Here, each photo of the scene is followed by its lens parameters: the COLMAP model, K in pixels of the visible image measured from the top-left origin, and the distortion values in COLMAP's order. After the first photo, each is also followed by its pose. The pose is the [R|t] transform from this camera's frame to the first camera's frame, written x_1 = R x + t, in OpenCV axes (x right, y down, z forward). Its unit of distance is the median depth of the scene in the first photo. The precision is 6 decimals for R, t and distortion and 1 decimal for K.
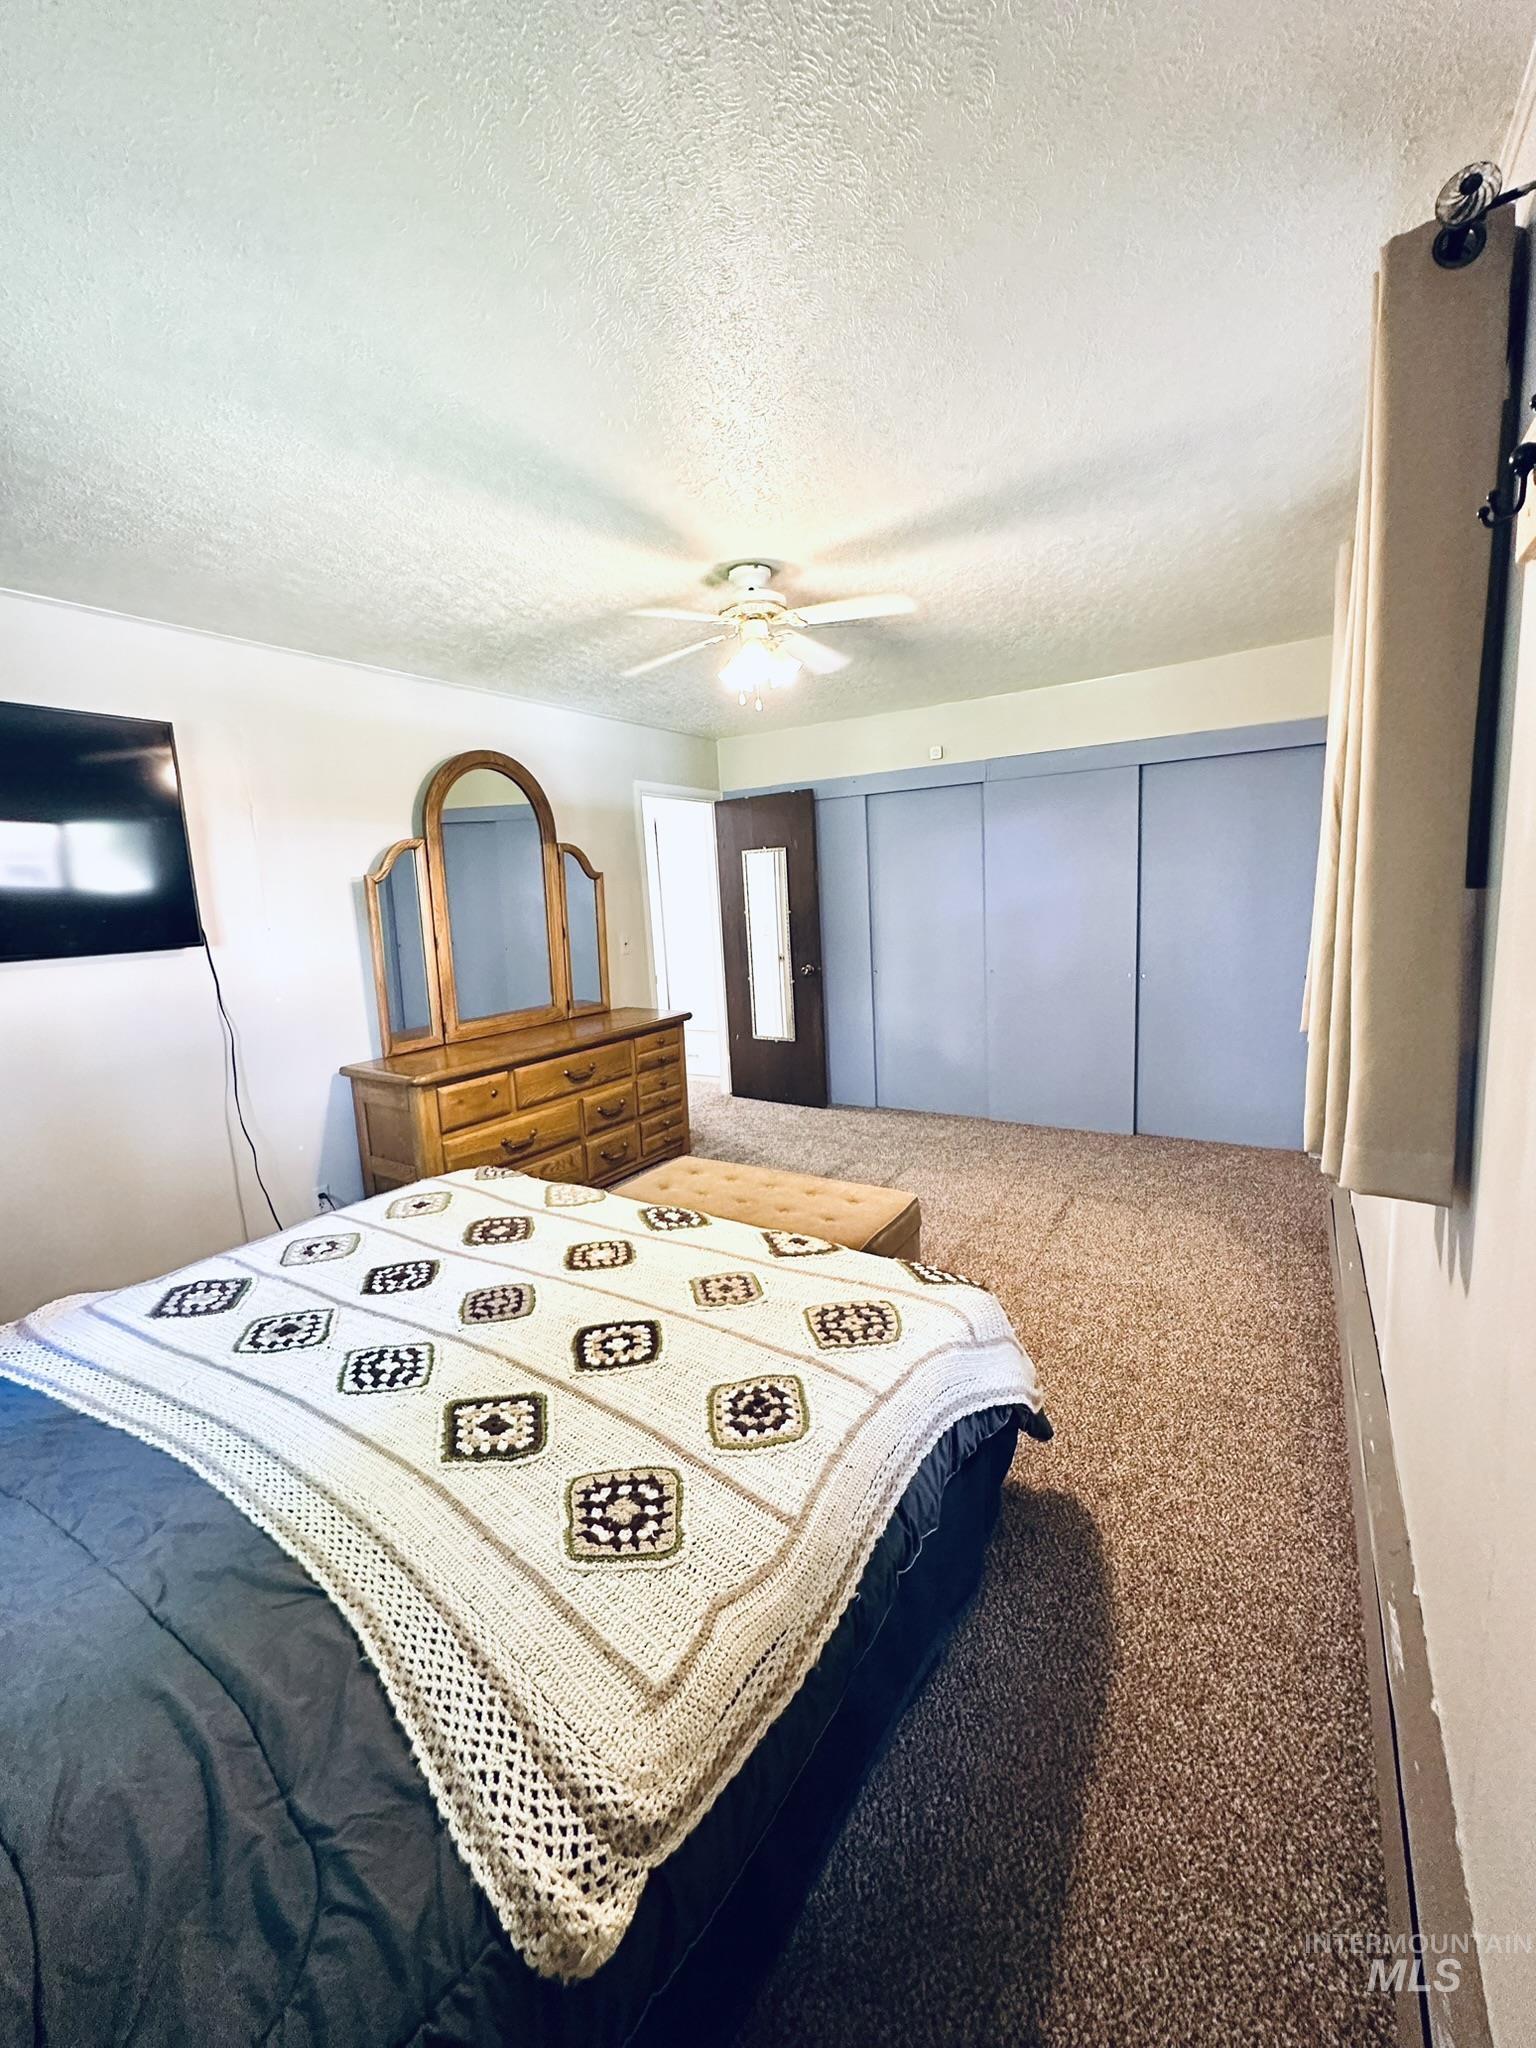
lens RADIAL K [[816.0, 0, 770.7], [0, 816.0, 1024.7], [0, 0, 1]] dist [-0.004101, 0.001055]
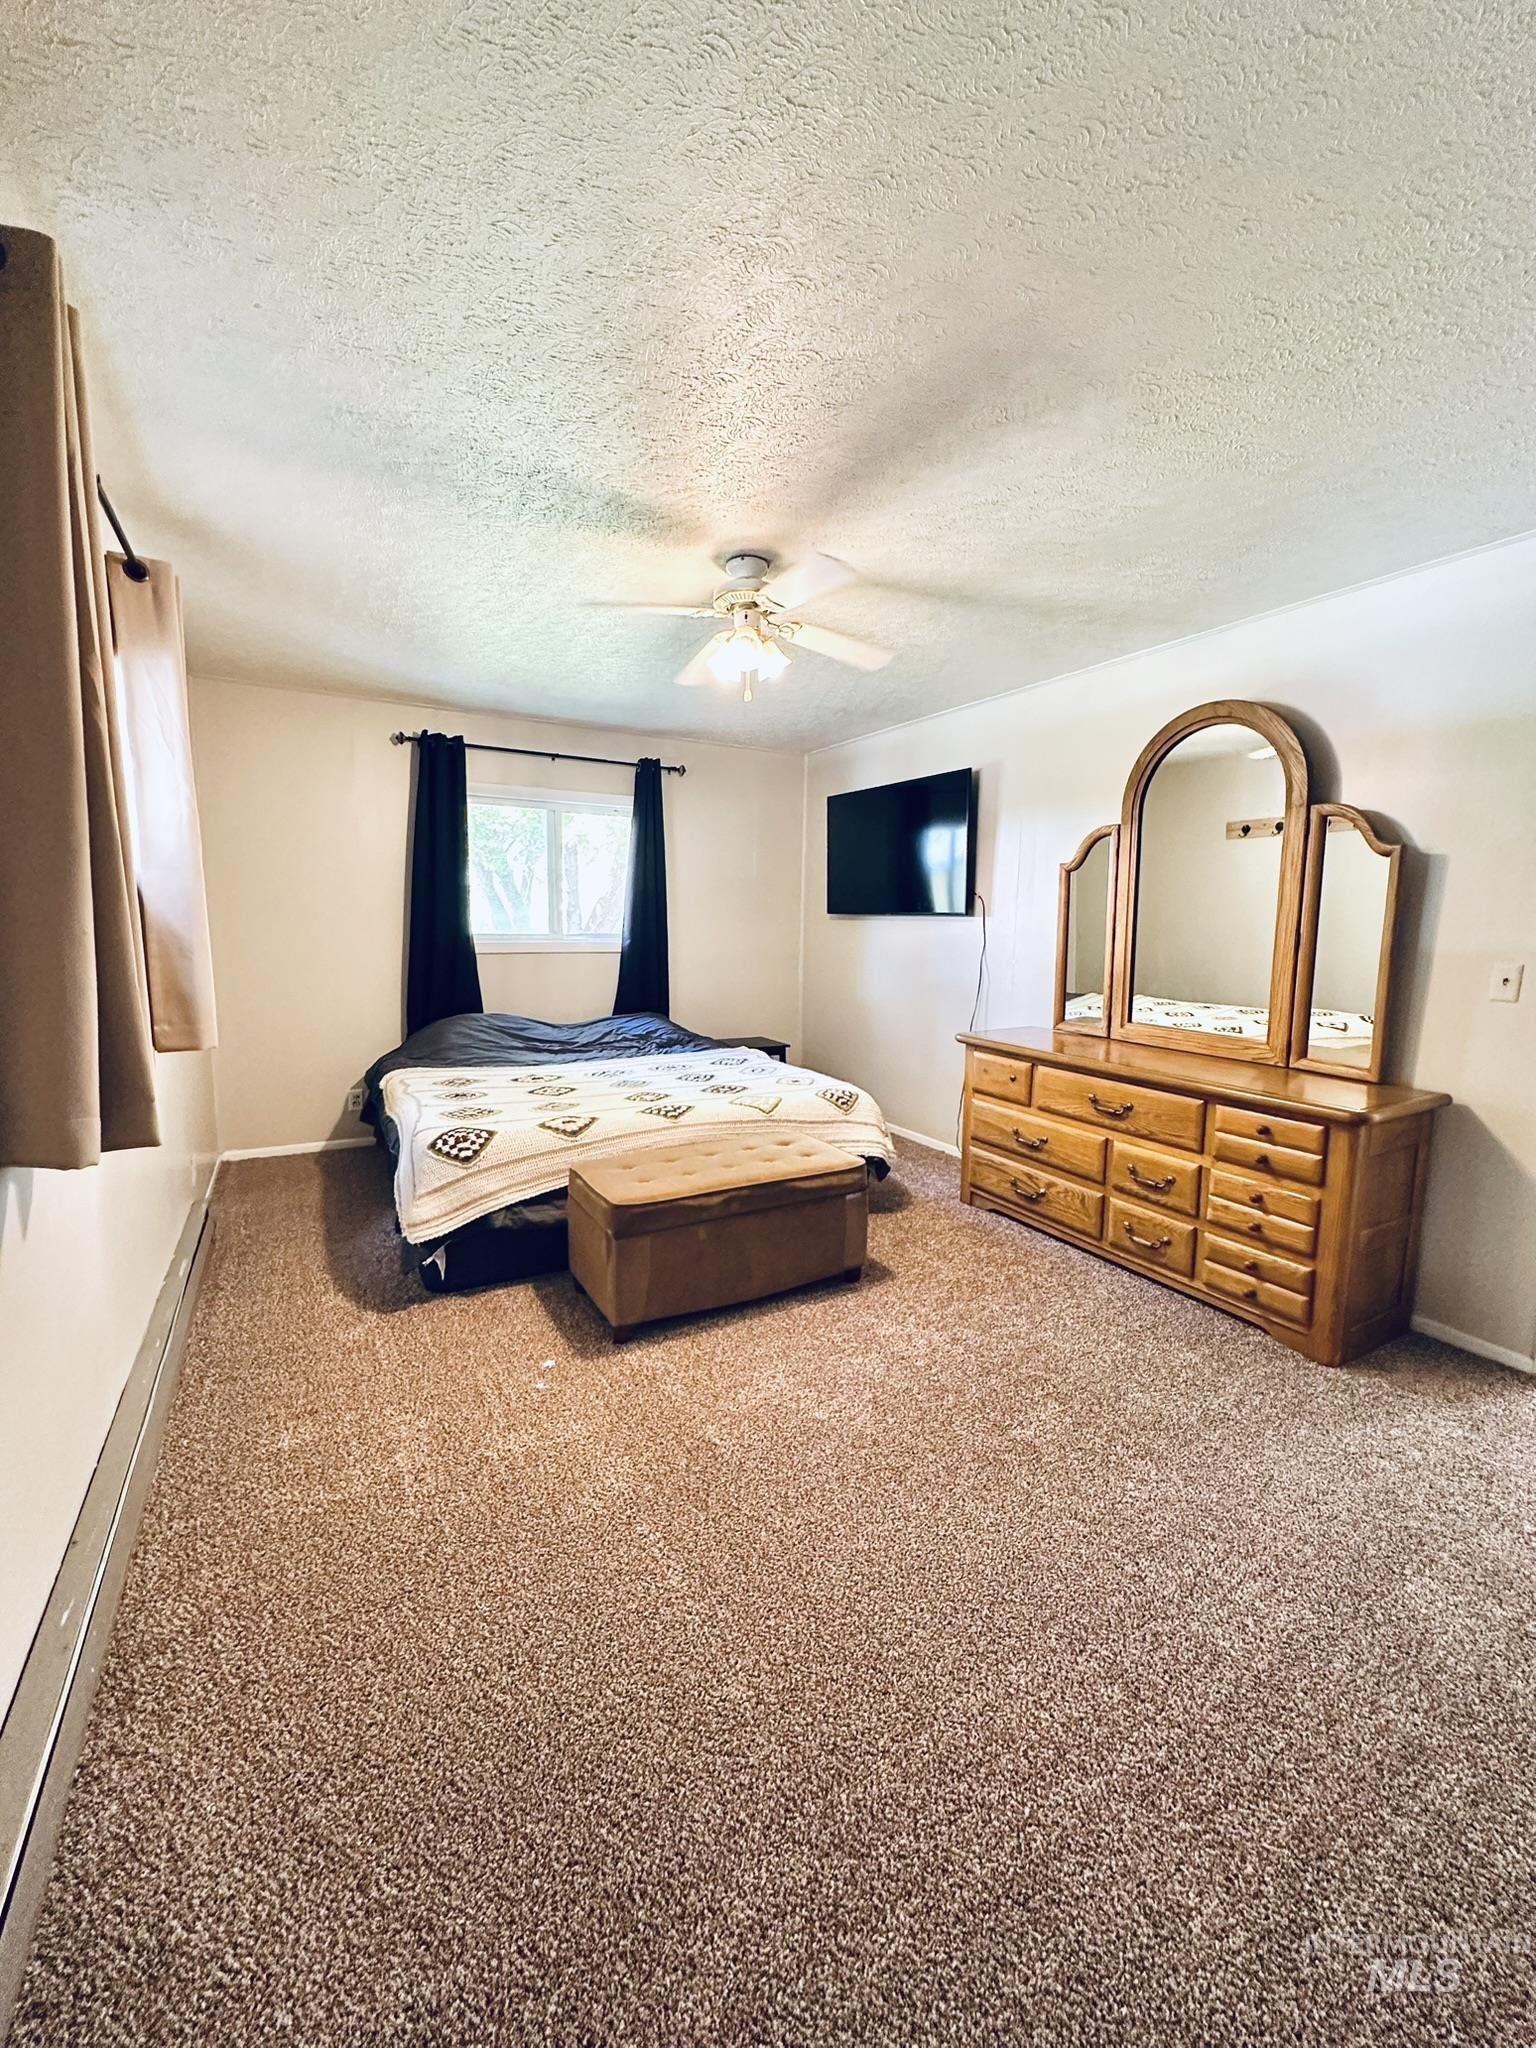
lens RADIAL K [[816.0, 0, 770.7], [0, 816.0, 1024.7], [0, 0, 1]] dist [-0.004101, 0.001055]
pose [[-0.476175, 0.176956, -0.861362, 0.636041], [-0.110578, 0.959718, 0.258291, -0.199170], [0.872370, 0.218239, -0.437427, 1.089008]]
